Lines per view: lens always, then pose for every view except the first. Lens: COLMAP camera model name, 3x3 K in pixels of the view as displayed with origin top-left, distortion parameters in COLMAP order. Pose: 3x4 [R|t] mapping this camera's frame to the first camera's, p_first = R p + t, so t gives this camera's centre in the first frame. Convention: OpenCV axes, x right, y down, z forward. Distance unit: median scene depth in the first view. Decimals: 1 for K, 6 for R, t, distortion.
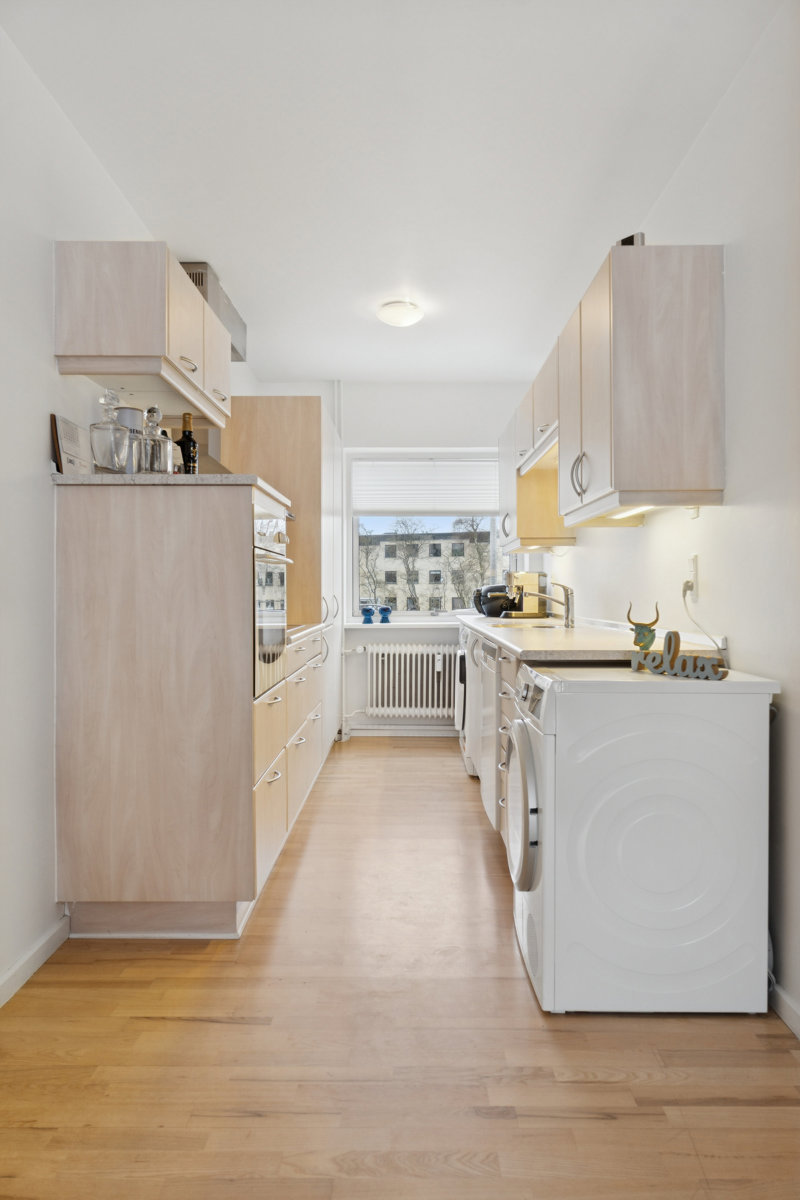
lens RADIAL K [[812.1, 0, 399.9], [0, 812.1, 597.2], [0, 0, 1]] dist [-0.003533, -0.000439]
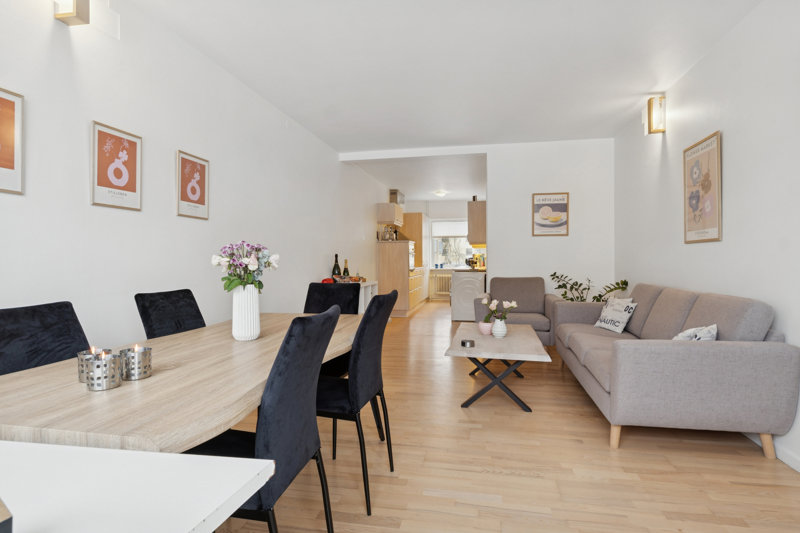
lens RADIAL K [[462.7, 0, 398.9], [0, 462.7, 263.2], [0, 0, 1]] dist [-0.000112, 0.000000]
pose [[0.985896, -0.002597, -0.167337, 0.163975], [0.002438, 0.999996, -0.001157, 0.013514], [0.167339, 0.000733, 0.985899, -1.230832]]
